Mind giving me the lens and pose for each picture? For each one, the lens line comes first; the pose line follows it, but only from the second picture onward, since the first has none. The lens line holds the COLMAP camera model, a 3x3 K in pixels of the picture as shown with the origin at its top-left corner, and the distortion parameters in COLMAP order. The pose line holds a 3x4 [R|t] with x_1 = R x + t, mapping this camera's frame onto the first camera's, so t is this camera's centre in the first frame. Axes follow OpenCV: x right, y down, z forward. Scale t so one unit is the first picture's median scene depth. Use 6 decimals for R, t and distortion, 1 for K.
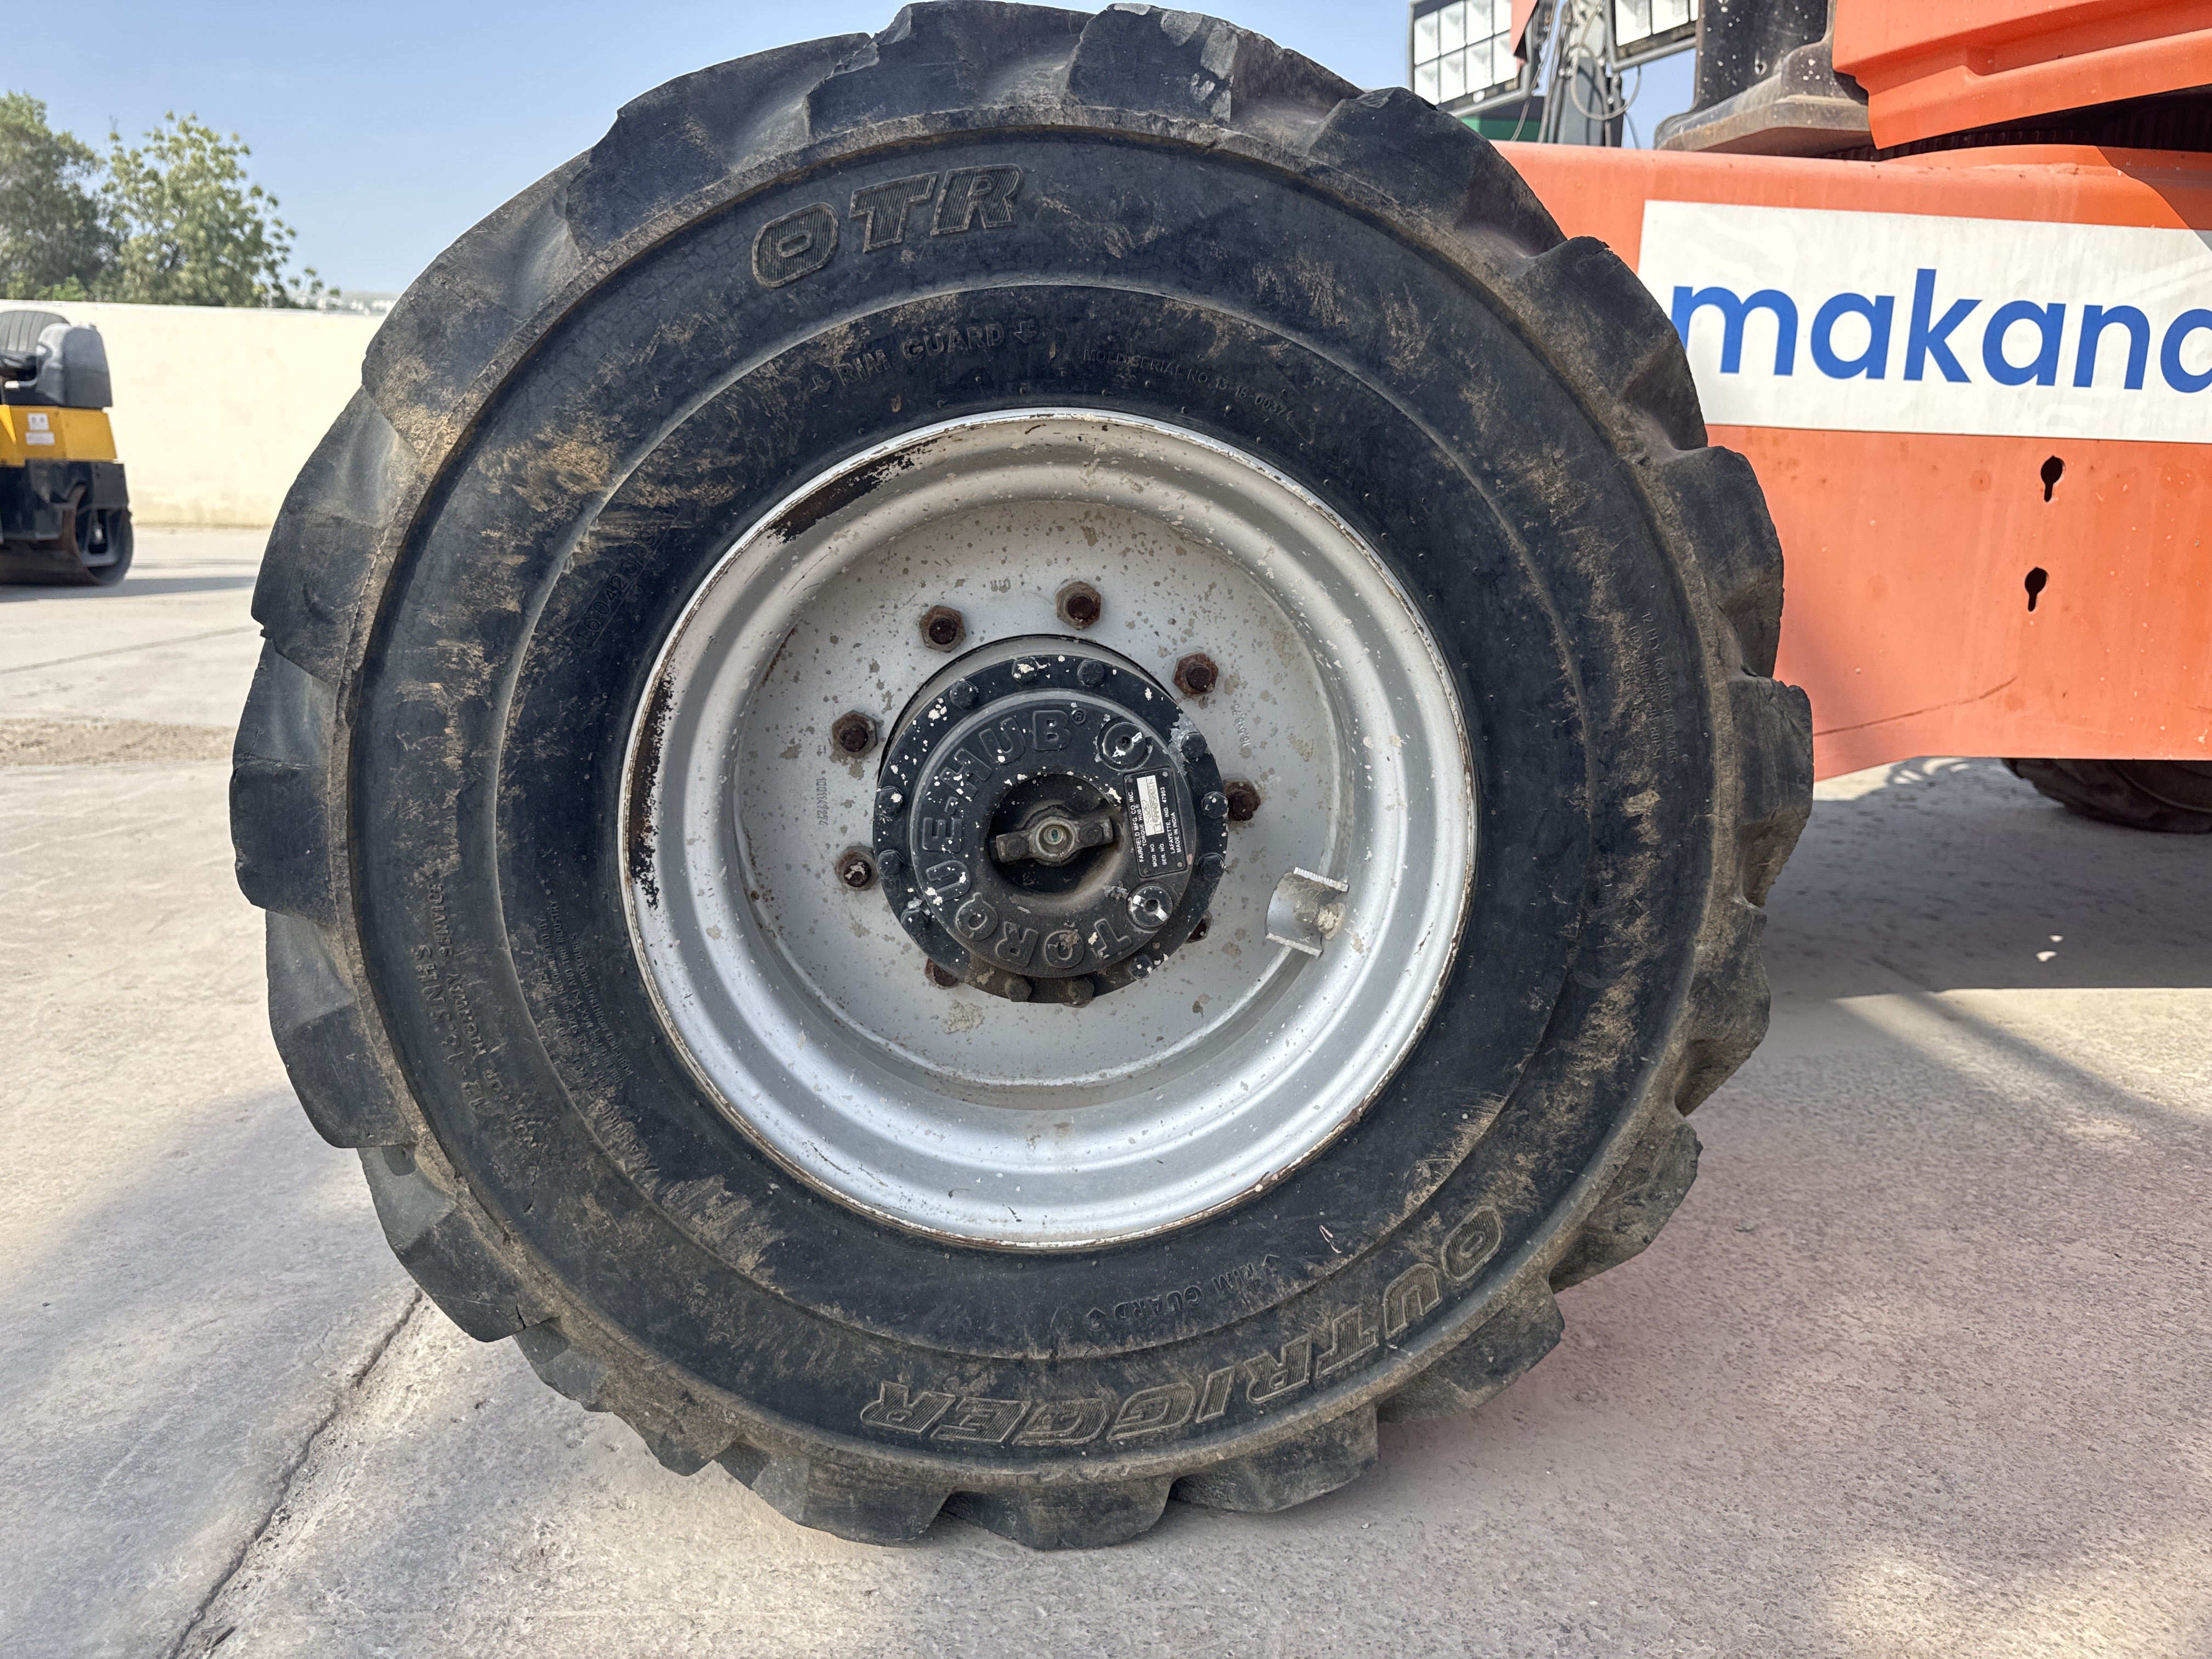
lens RADIAL K [[1592.9, 0, 1105.8], [0, 1592.9, 926.4], [0, 0, 1]] dist [-0.007772, -0.007718]
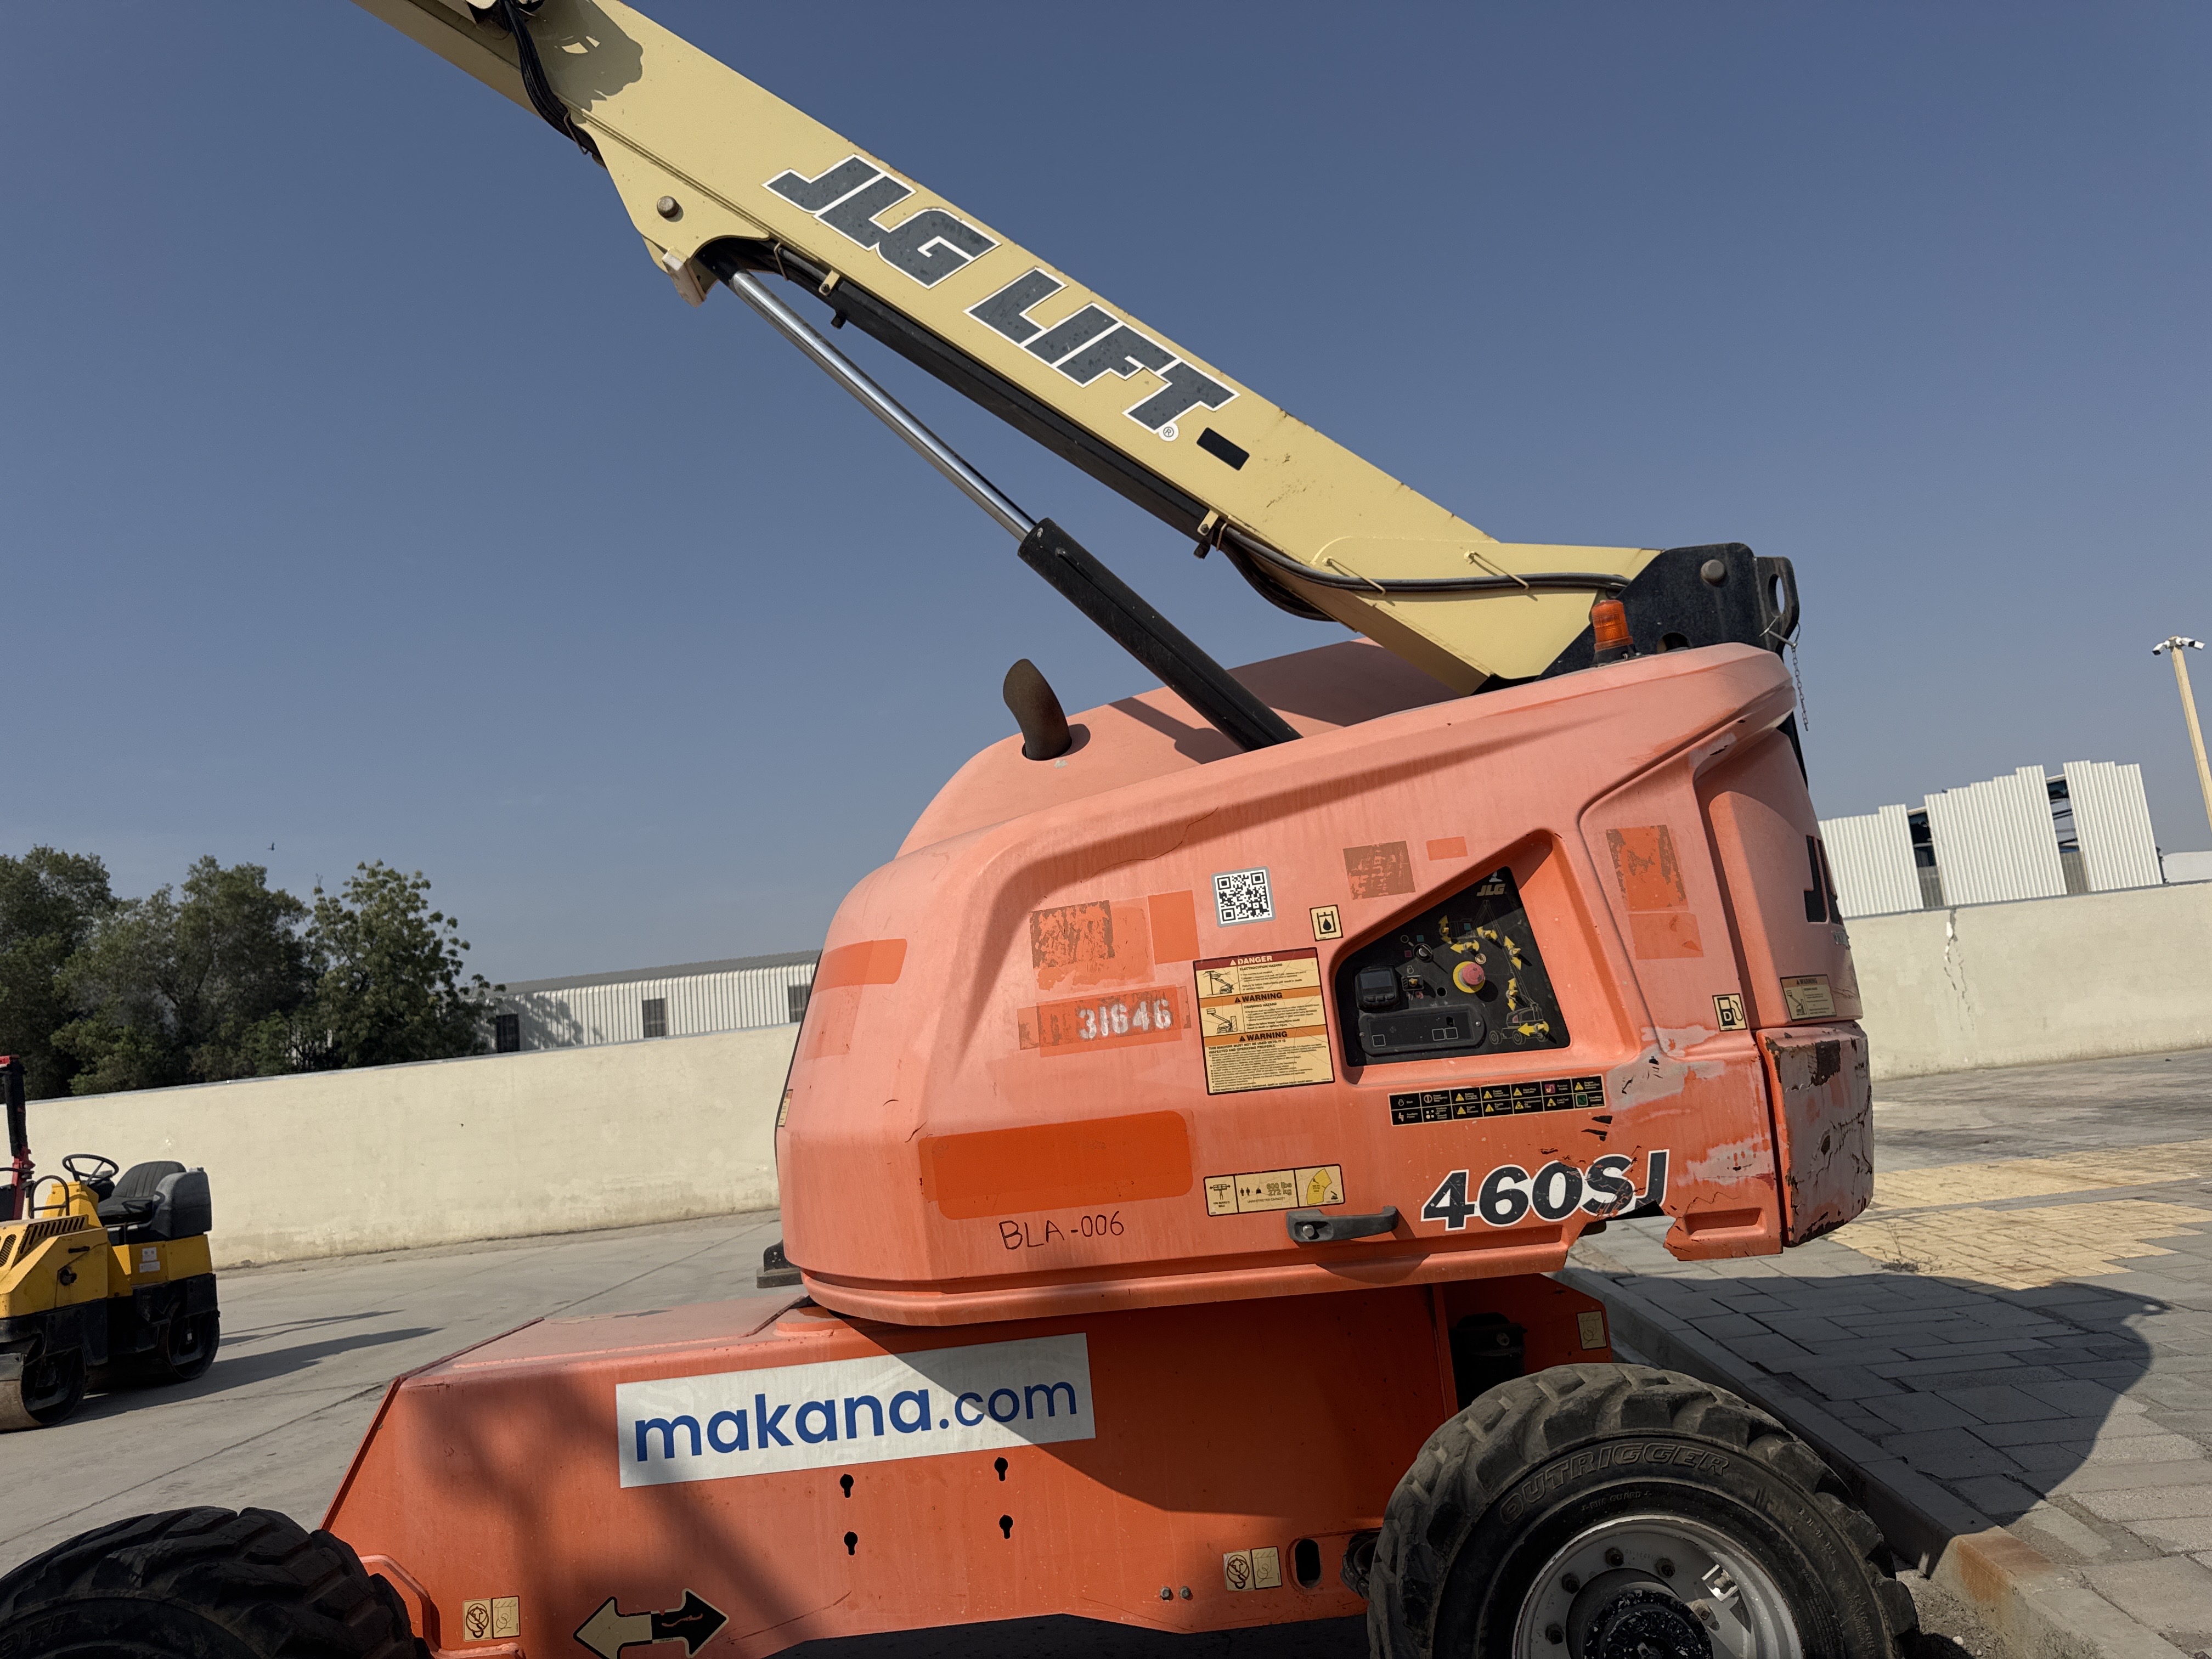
lens RADIAL K [[1652.1, 0, 1114.6], [0, 1652.1, 852.6], [0, 0, 1]] dist [-0.008807, -0.005556]
pose [[0.985722, -0.146901, -0.082300, 0.233334], [0.105577, 0.919950, -0.377552, -0.038178], [0.131174, 0.363472, 0.922324, -0.218004]]
